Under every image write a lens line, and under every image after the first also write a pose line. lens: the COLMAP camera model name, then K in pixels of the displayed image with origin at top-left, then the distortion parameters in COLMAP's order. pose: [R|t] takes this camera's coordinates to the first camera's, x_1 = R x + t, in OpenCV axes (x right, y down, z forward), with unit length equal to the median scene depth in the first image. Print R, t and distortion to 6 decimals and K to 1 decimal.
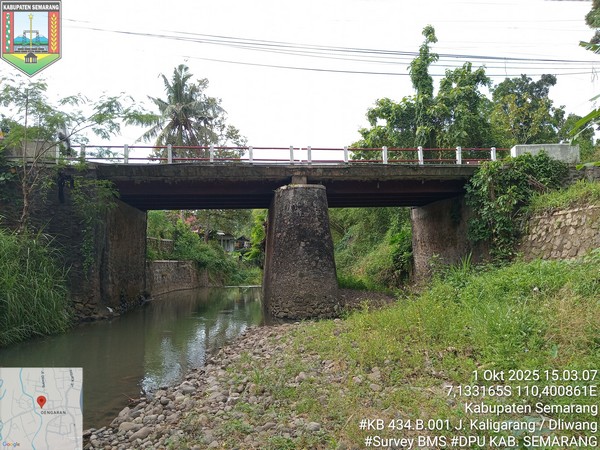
lens RADIAL K [[452.9, 0, 300.0], [0, 452.9, 225.0], [0, 0, 1]] dist [0.002934, -0.076714]
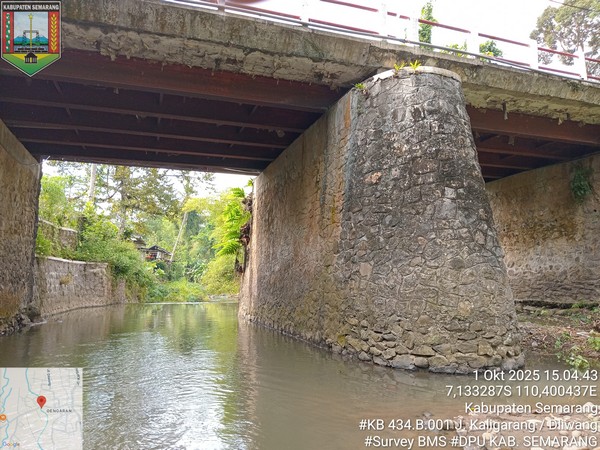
lens RADIAL K [[452.9, 0, 300.0], [0, 452.9, 225.0], [0, 0, 1]] dist [0.002934, -0.076714]
pose [[0.976334, 0.040969, 0.212353, -0.142802], [-0.031215, 0.998307, -0.049087, 0.063207], [-0.214005, 0.041297, 0.975959, 0.396781]]
